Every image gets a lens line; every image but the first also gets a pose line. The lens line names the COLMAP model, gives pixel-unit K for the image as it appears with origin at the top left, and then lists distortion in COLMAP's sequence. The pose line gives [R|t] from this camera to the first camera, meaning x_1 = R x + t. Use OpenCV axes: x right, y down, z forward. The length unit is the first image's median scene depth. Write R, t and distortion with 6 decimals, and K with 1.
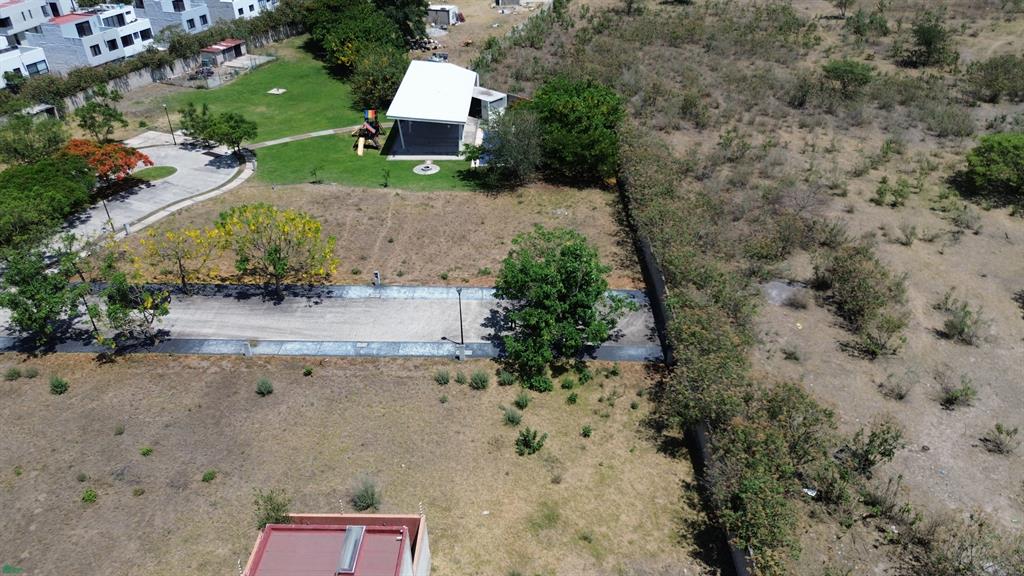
lens RADIAL K [[728.7, 0, 512.0], [0, 728.7, 288.0], [0, 0, 1]] dist [0.060593, -0.053579]
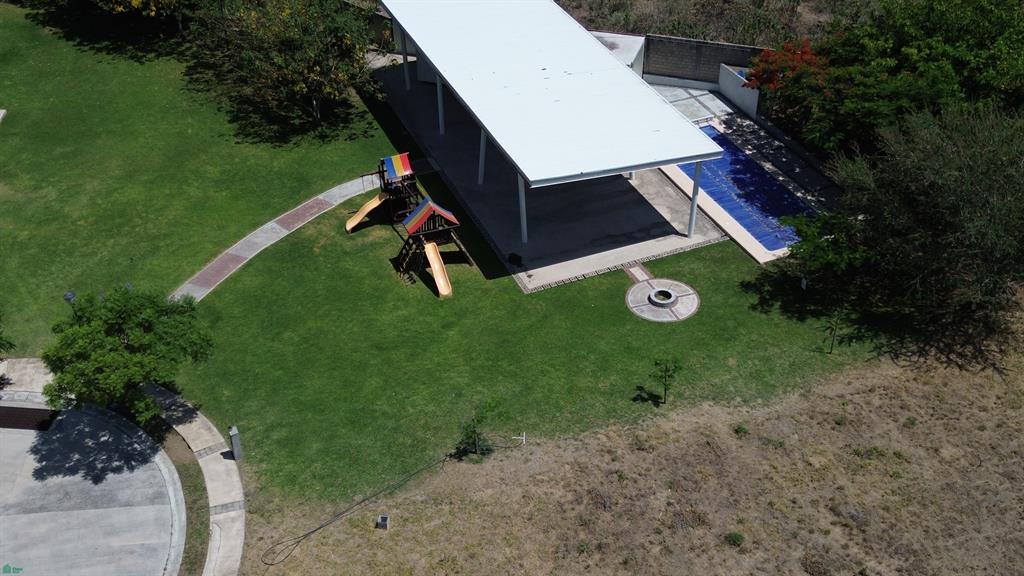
lens RADIAL K [[1088.6, 0, 512.0], [0, 1088.6, 288.0], [0, 0, 1]] dist [0.119162, -0.253525]
pose [[0.910407, -0.245548, 0.332963, -0.406443], [0.221080, 0.969018, 0.110127, -0.270886], [-0.349689, -0.026649, 0.936487, 0.563266]]
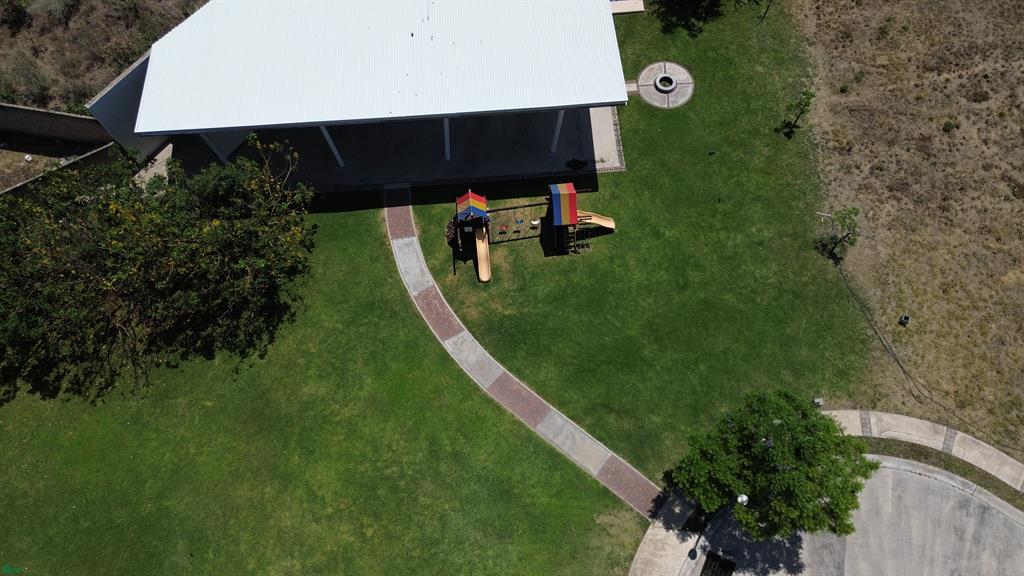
lens RADIAL K [[728.7, 0, 512.0], [0, 728.7, 288.0], [0, 0, 1]] dist [0.060593, -0.053579]
pose [[-0.098545, -0.910169, 0.402345, -0.461359], [0.554915, 0.285356, 0.781435, -0.607883], [-0.826050, 0.300273, 0.476946, 0.986963]]
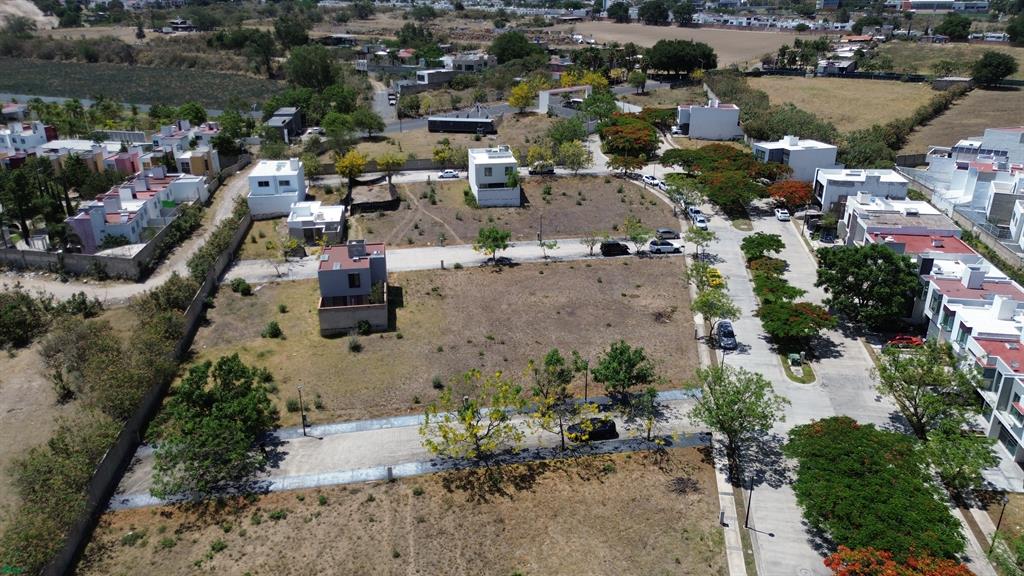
lens RADIAL K [[728.7, 0, 512.0], [0, 728.7, 288.0], [0, 0, 1]] dist [0.060593, -0.053579]
pose [[-0.982816, 0.089916, -0.161209, -0.163008], [-0.079329, 0.582829, 0.808713, -0.770240], [0.166674, 0.807605, -0.565681, 1.080050]]
